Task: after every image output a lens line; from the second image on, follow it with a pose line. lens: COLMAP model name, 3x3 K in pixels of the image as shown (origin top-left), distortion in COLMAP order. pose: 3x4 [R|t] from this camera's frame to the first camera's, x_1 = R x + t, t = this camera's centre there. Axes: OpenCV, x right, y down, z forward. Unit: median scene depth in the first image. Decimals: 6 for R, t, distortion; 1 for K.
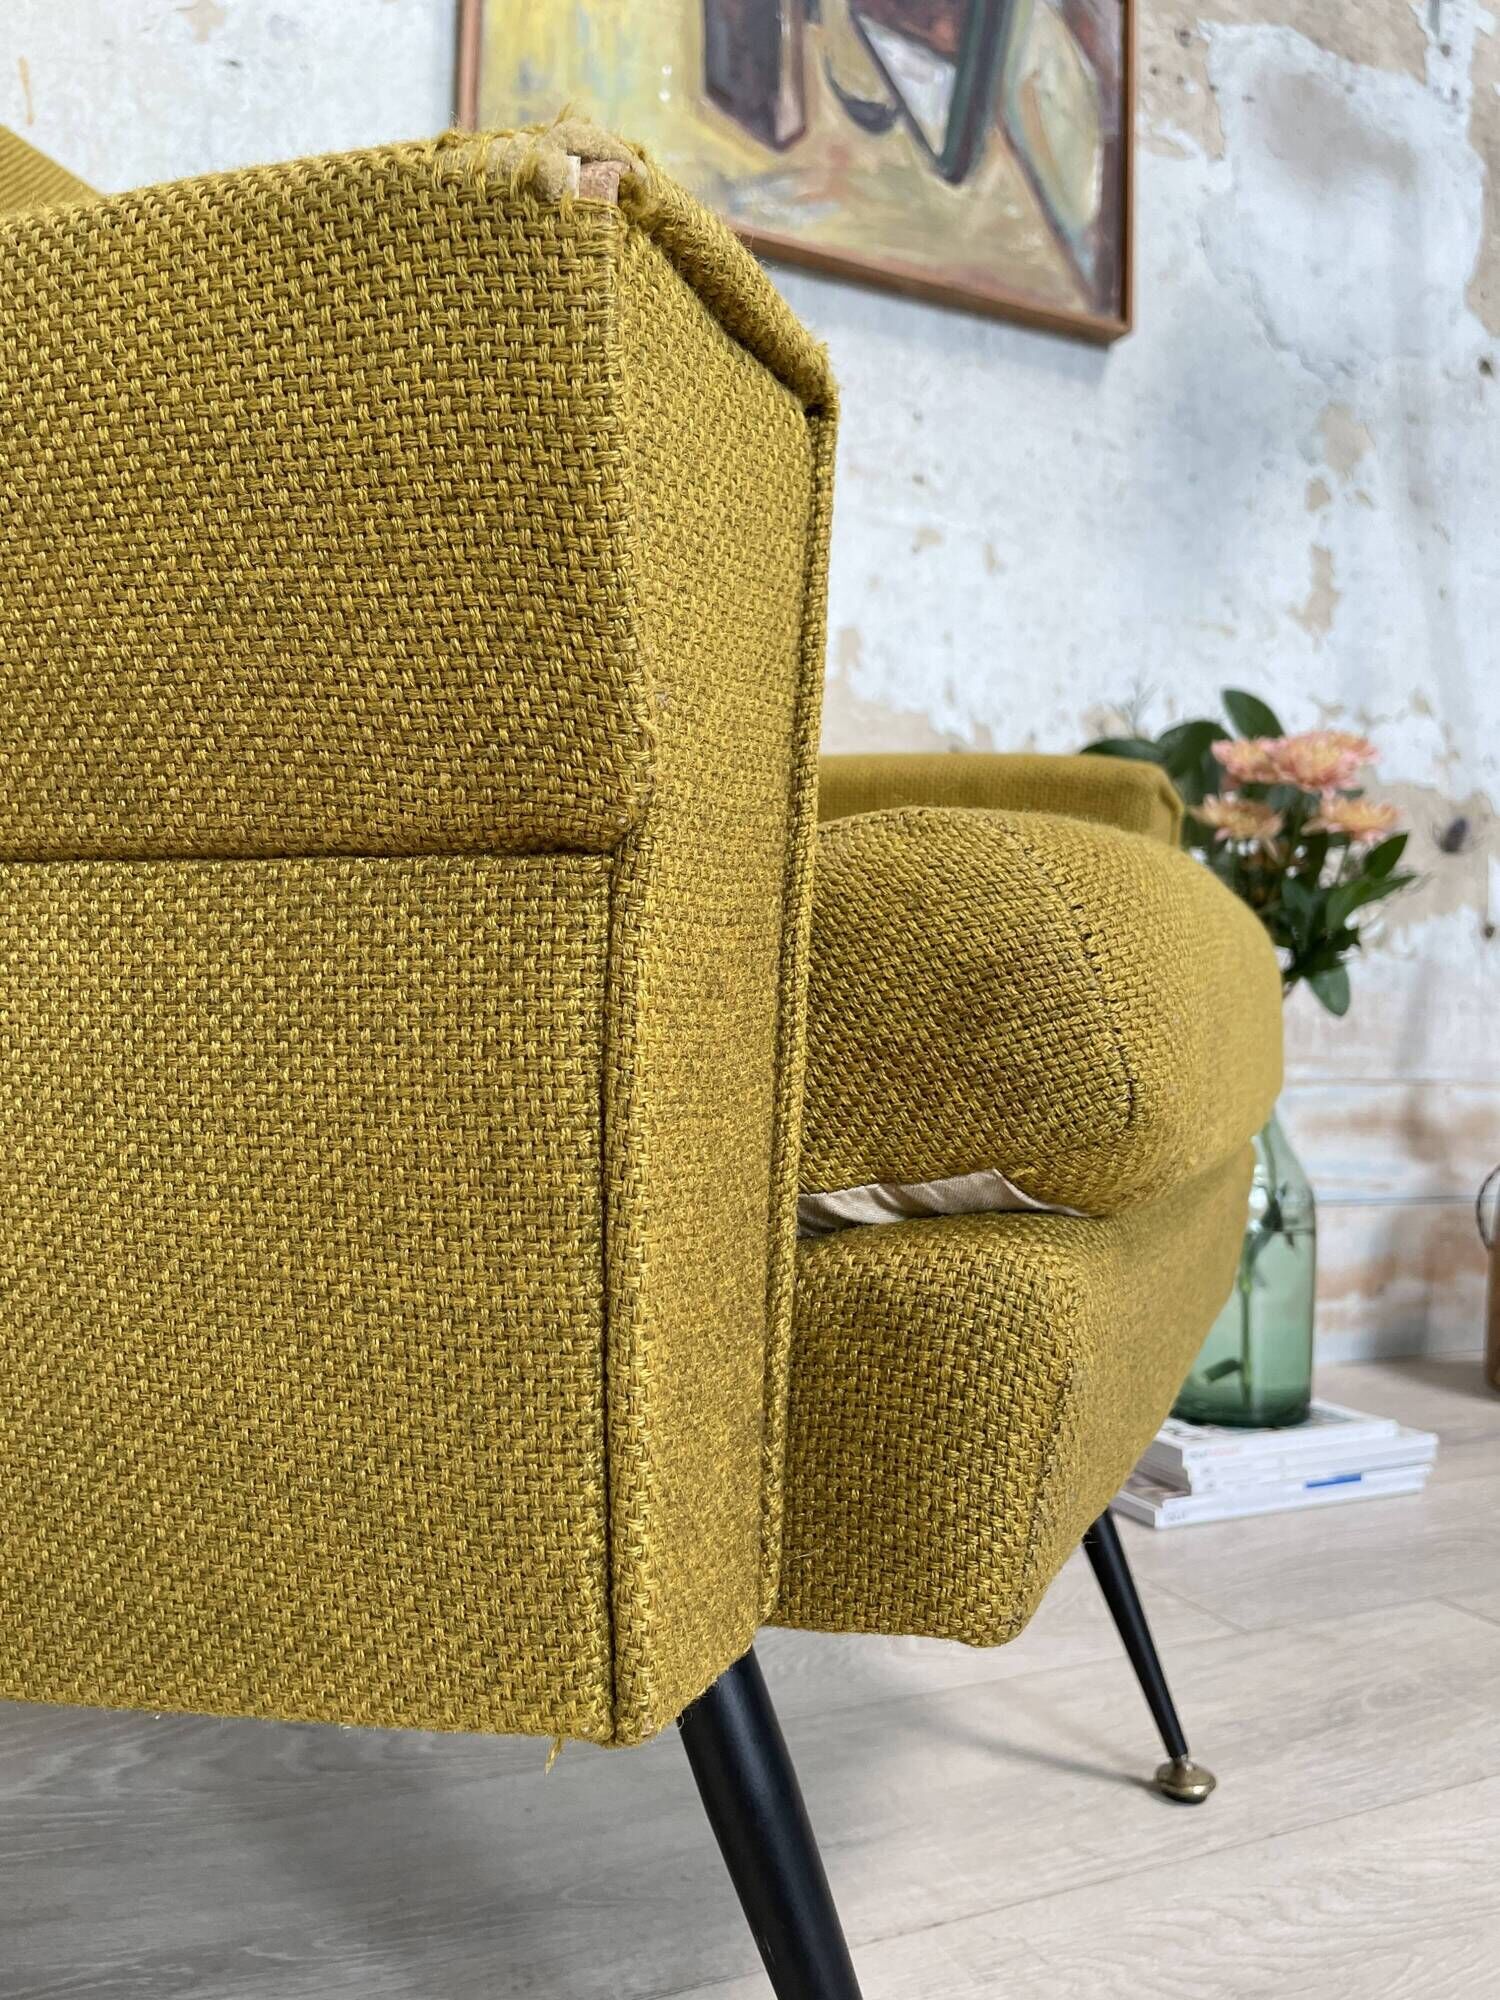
lens RADIAL K [[1519.8, 0, 752.7], [0, 1519.8, 997.8], [0, 0, 1]] dist [0.089370, -0.121514]
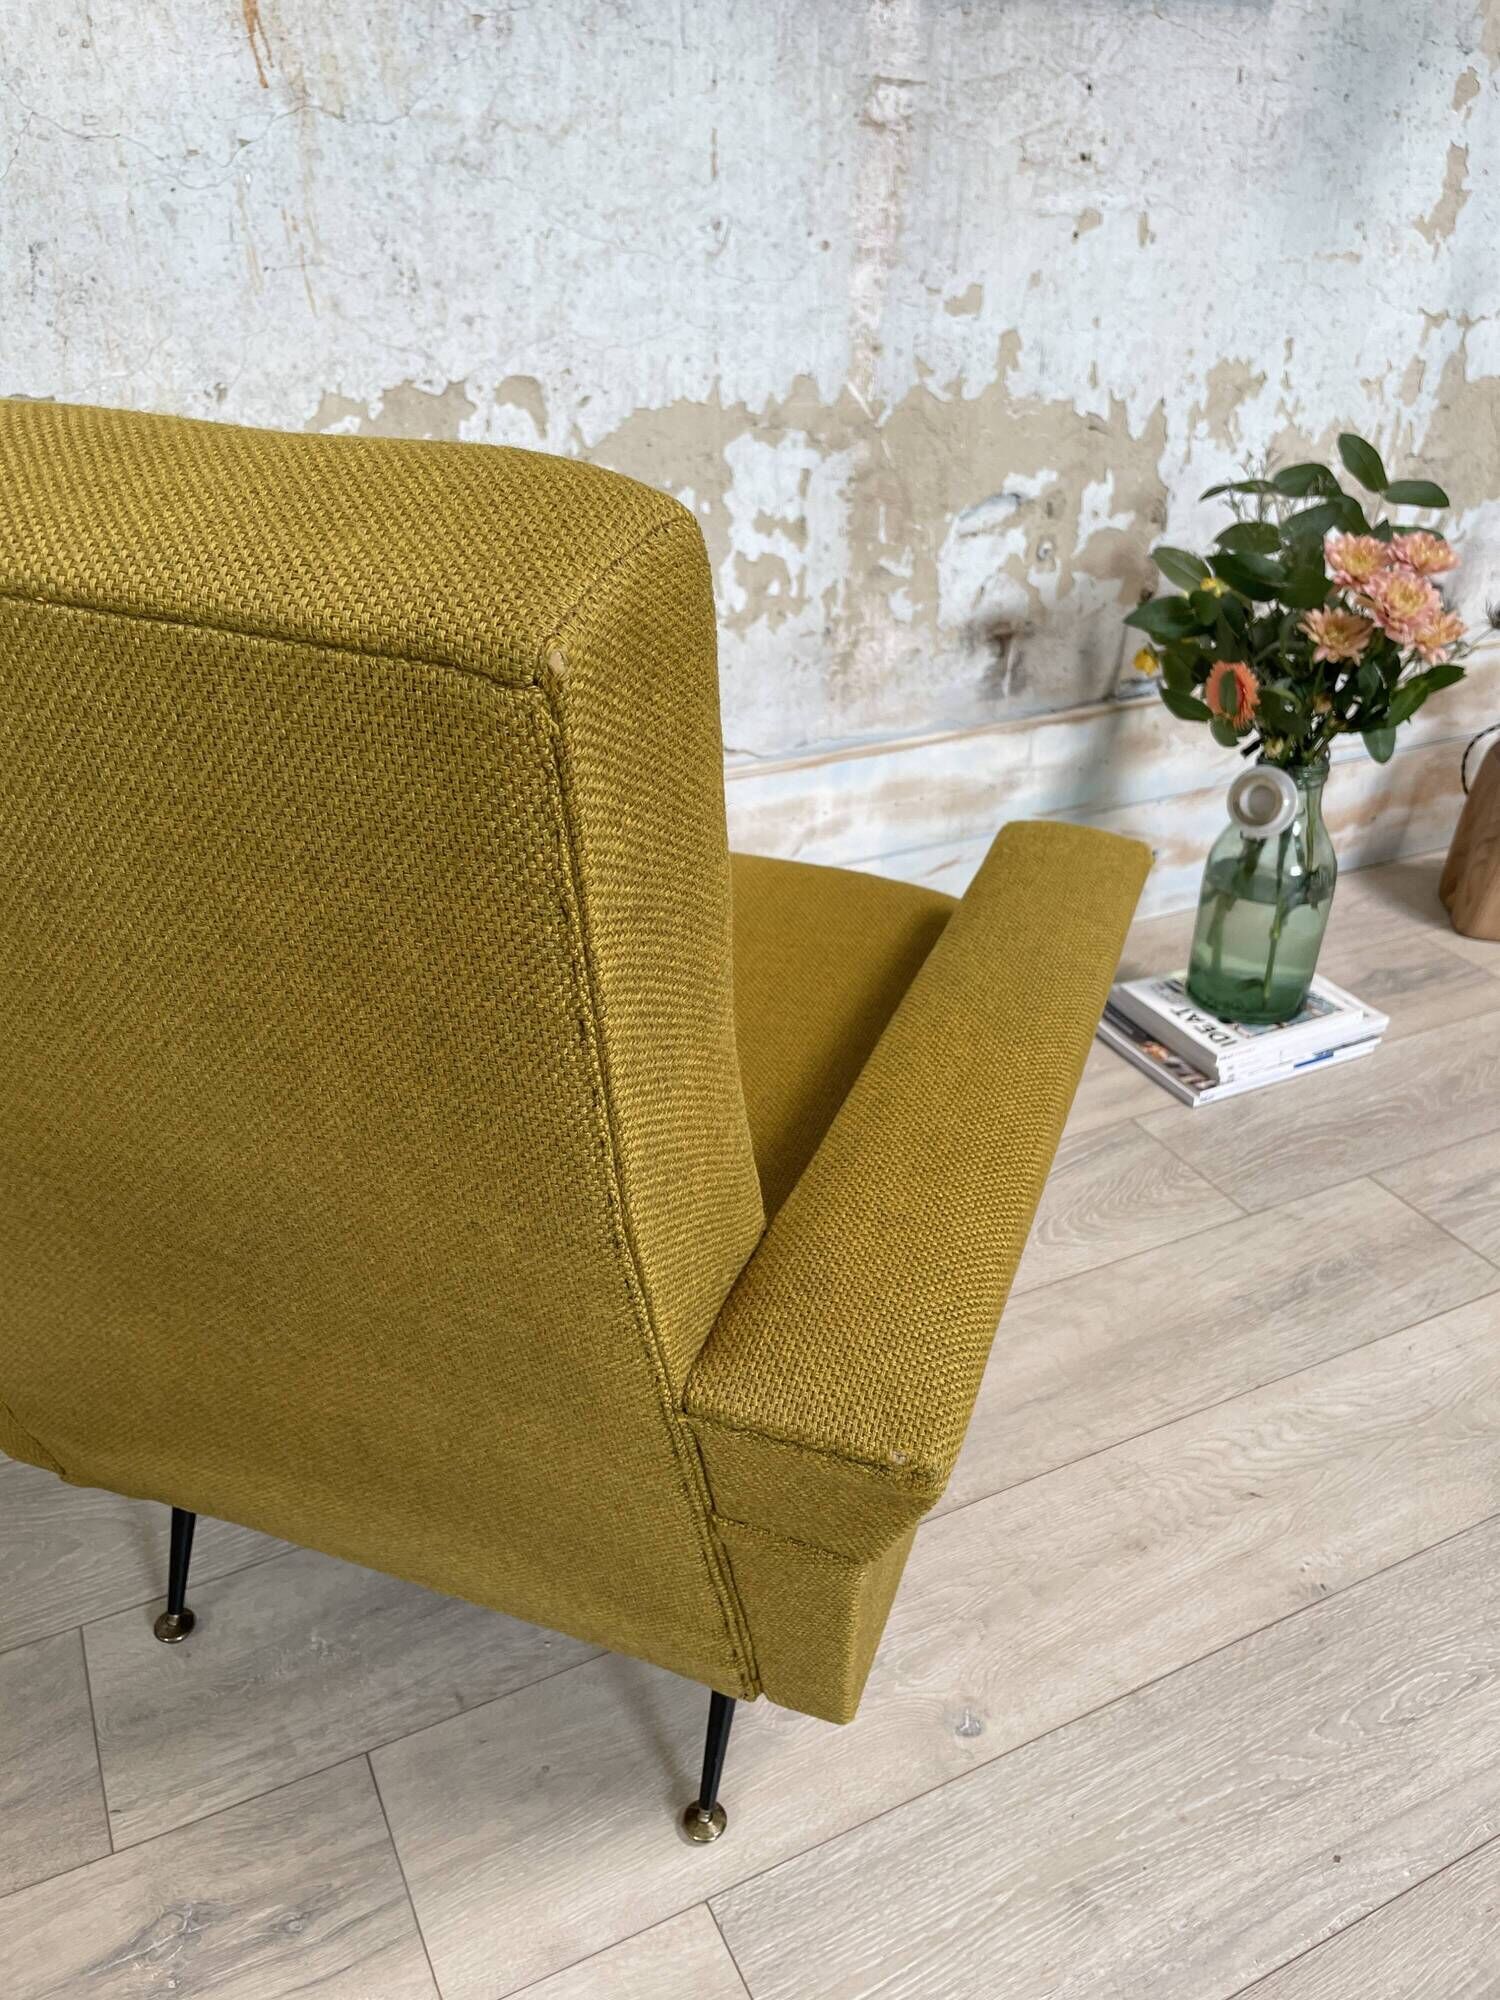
lens RADIAL K [[1514.0, 0, 753.2], [0, 1514.0, 990.0], [0, 0, 1]] dist [0.087461, -0.115069]
pose [[0.999710, -0.021390, 0.011057, -0.134833], [0.012625, 0.856657, 0.515733, -0.387429], [-0.020504, -0.515443, 0.856678, -0.163581]]
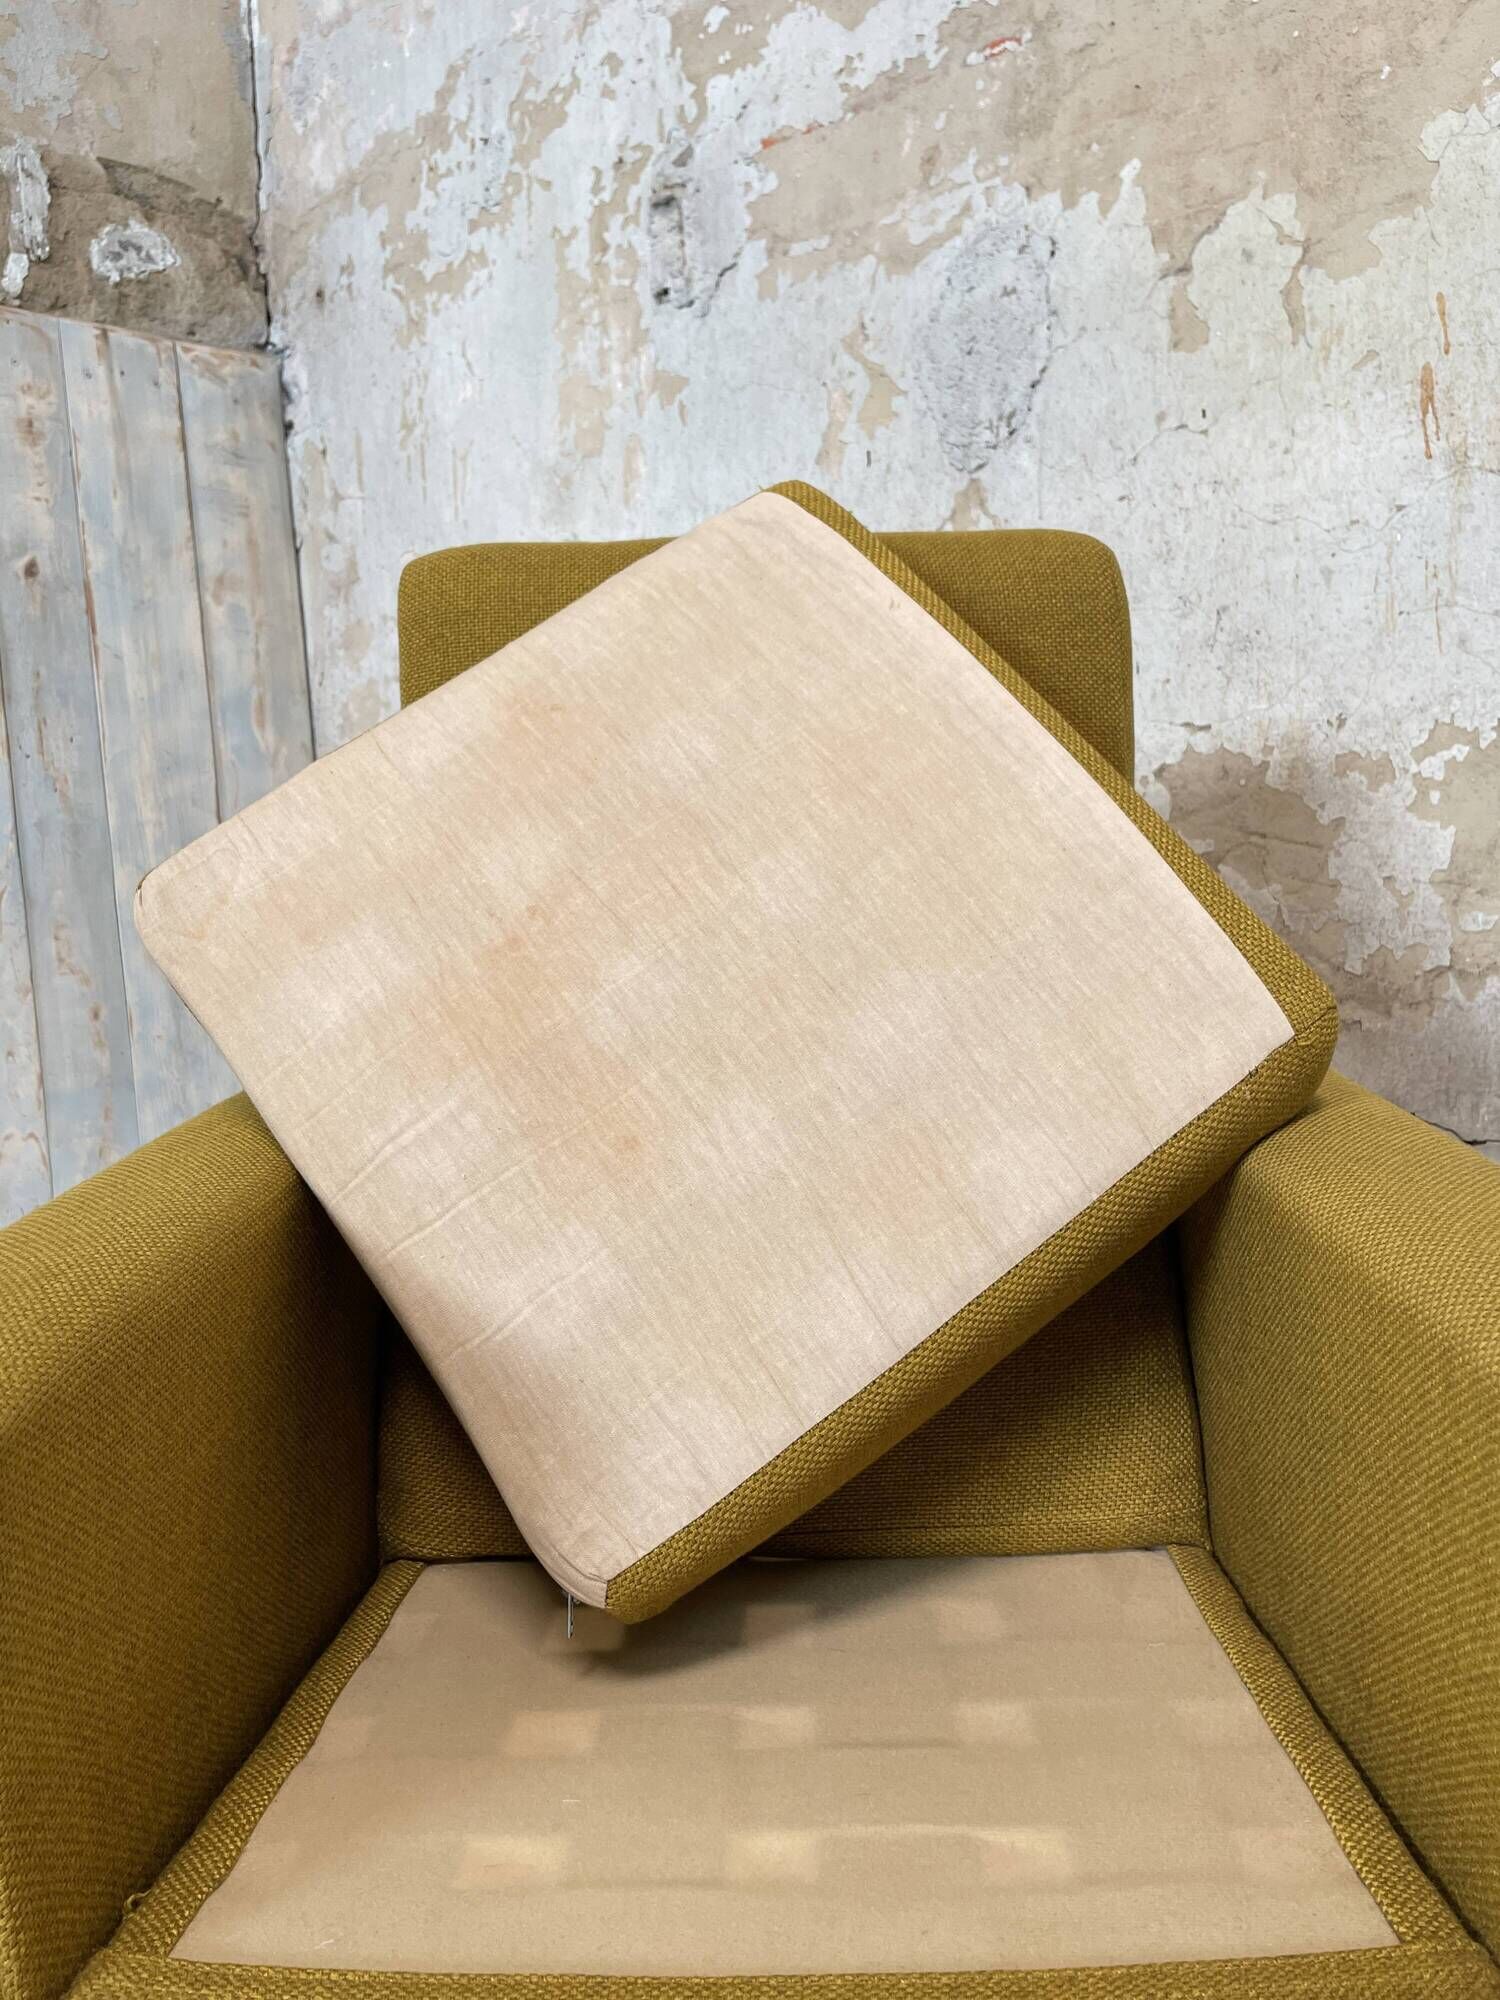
lens RADIAL K [[1519.8, 0, 751.2], [0, 1519.8, 994.6], [0, 0, 1]] dist [0.089370, -0.121514]
pose [[0.339099, 0.100805, -0.935334, 0.354176], [0.060293, 0.989870, 0.128542, -0.214245], [0.938817, -0.099983, 0.329585, 0.079843]]
